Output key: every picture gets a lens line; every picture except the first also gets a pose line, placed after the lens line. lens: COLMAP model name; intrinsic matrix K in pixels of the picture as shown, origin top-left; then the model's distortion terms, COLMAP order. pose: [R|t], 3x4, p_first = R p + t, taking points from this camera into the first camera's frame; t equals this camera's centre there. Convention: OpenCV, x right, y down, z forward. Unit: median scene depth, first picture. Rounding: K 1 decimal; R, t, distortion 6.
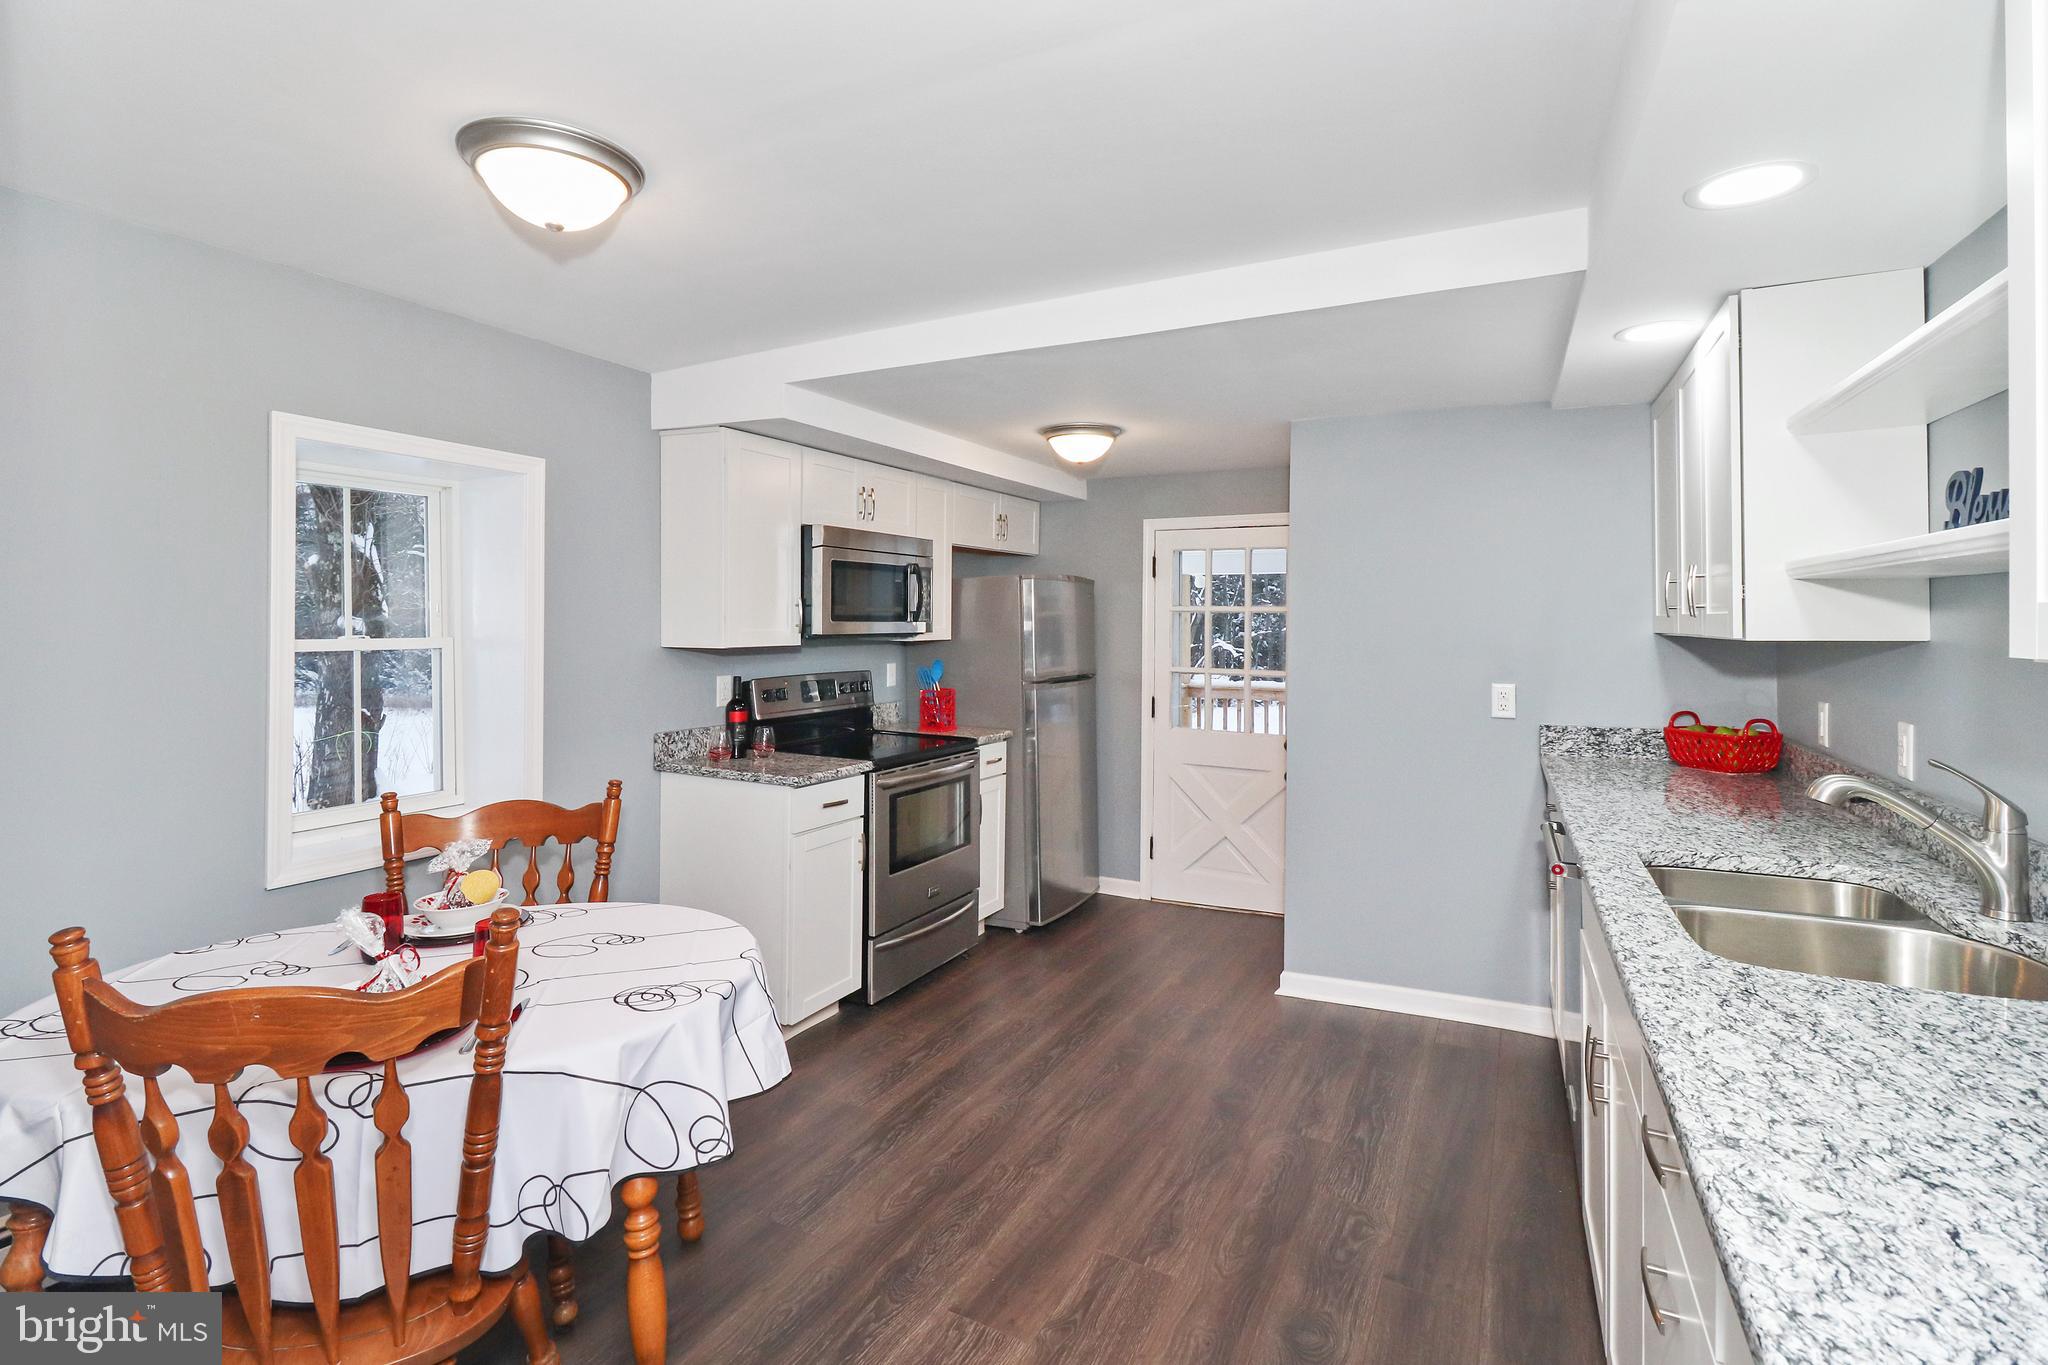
lens RADIAL K [[966.3, 0, 1026.4], [0, 966.3, 609.8], [0, 0, 1]] dist [-0.000330, -0.000304]
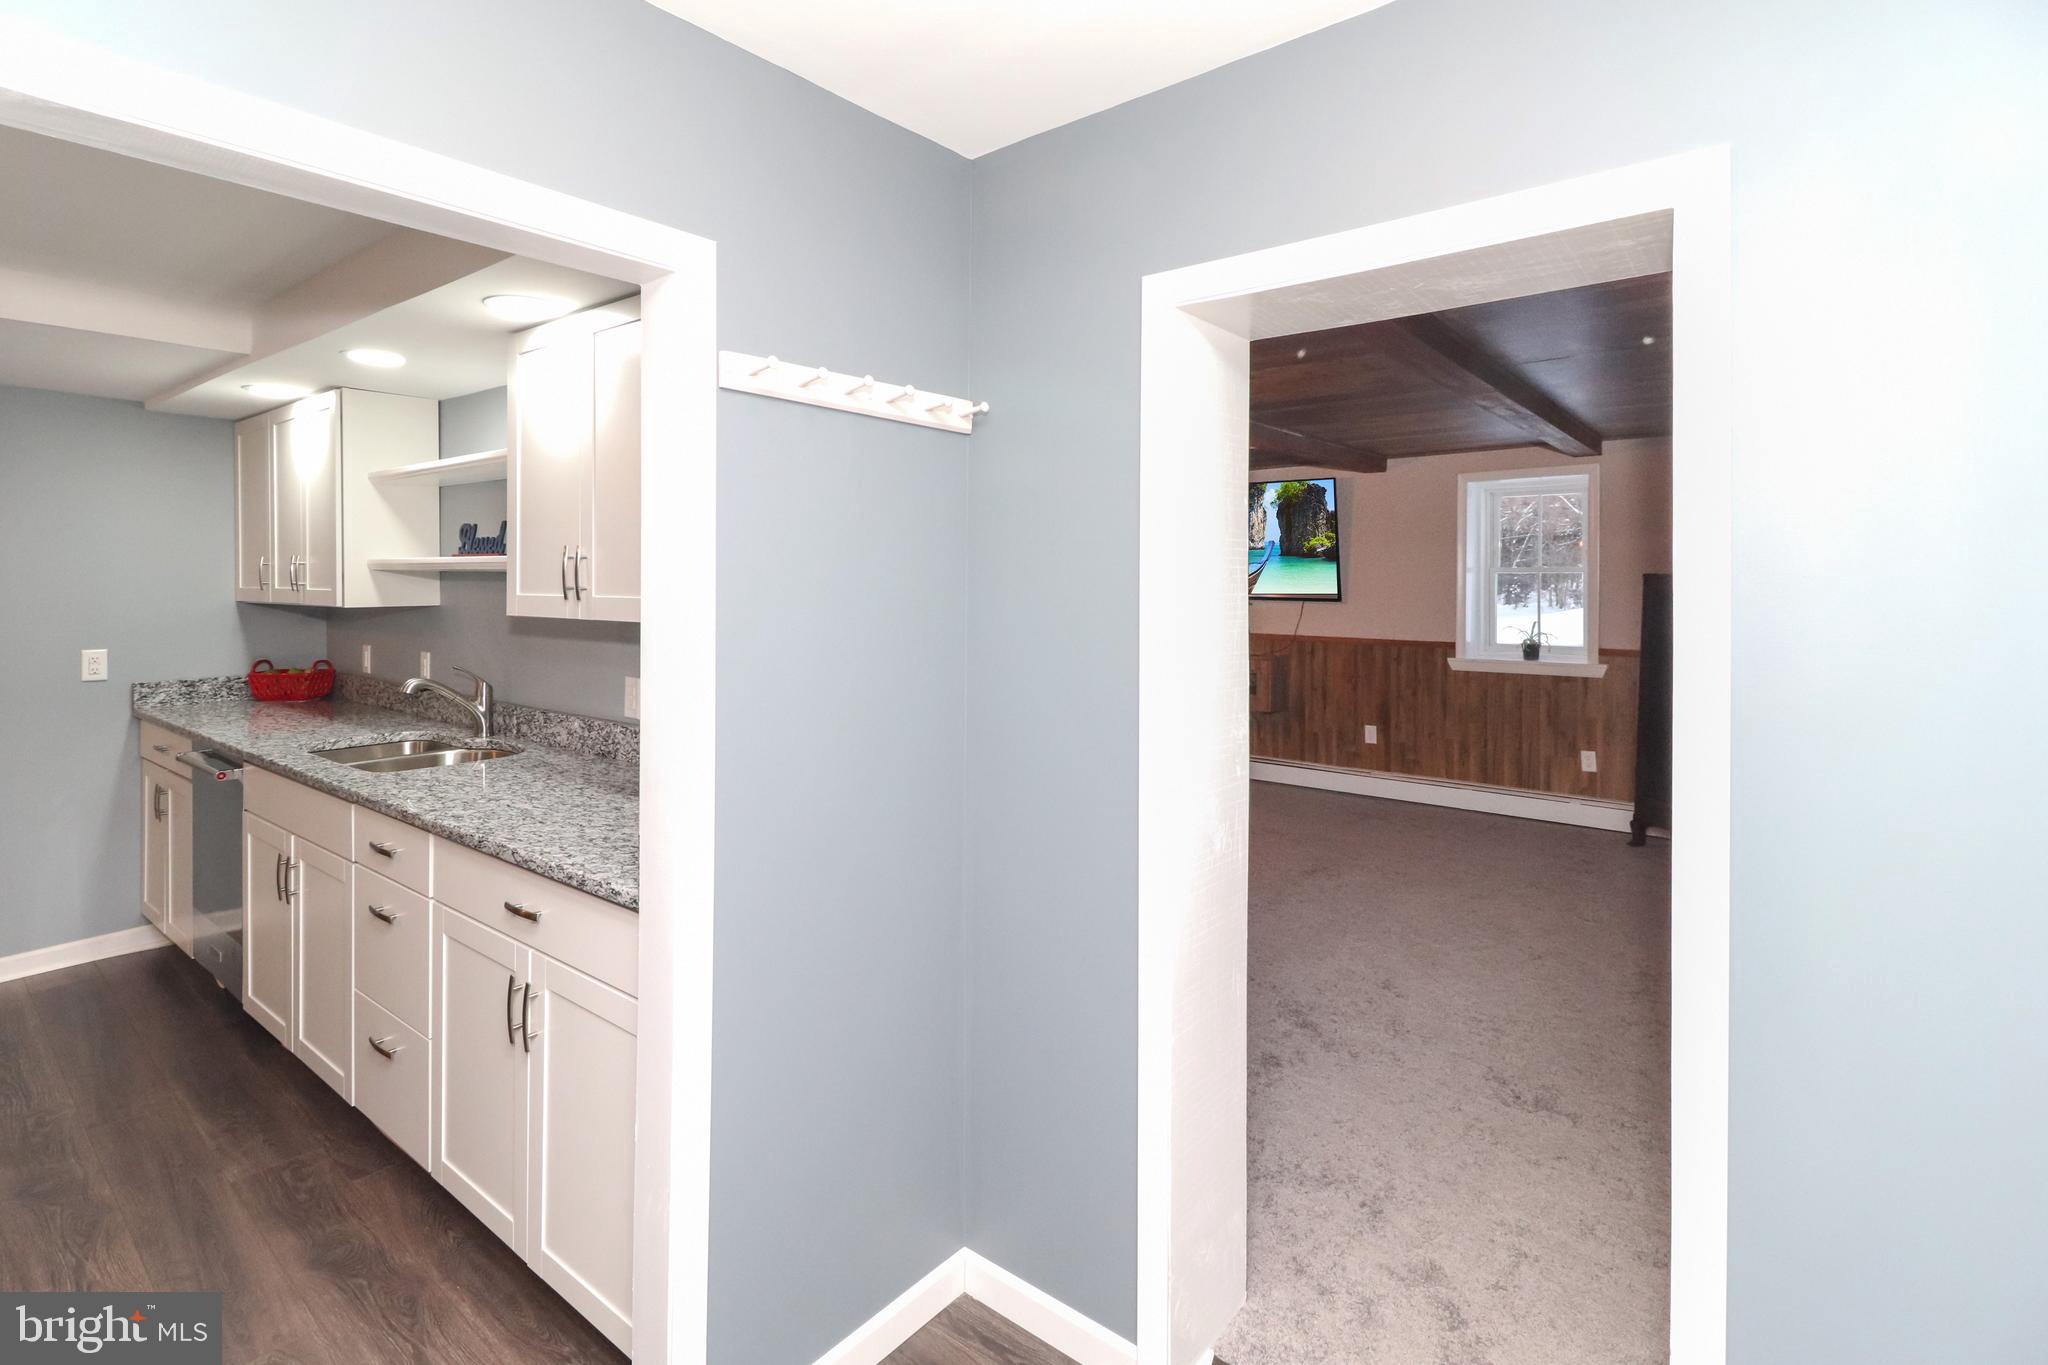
lens RADIAL K [[1002.0, 0, 1022.9], [0, 1002.0, 598.8], [0, 0, 1]] dist [0.000118, -0.000138]
pose [[0.206459, -0.017634, 0.978296, -0.445550], [-0.014810, 0.999667, 0.021145, -0.023779], [-0.978343, -0.018855, 0.206129, -0.303242]]
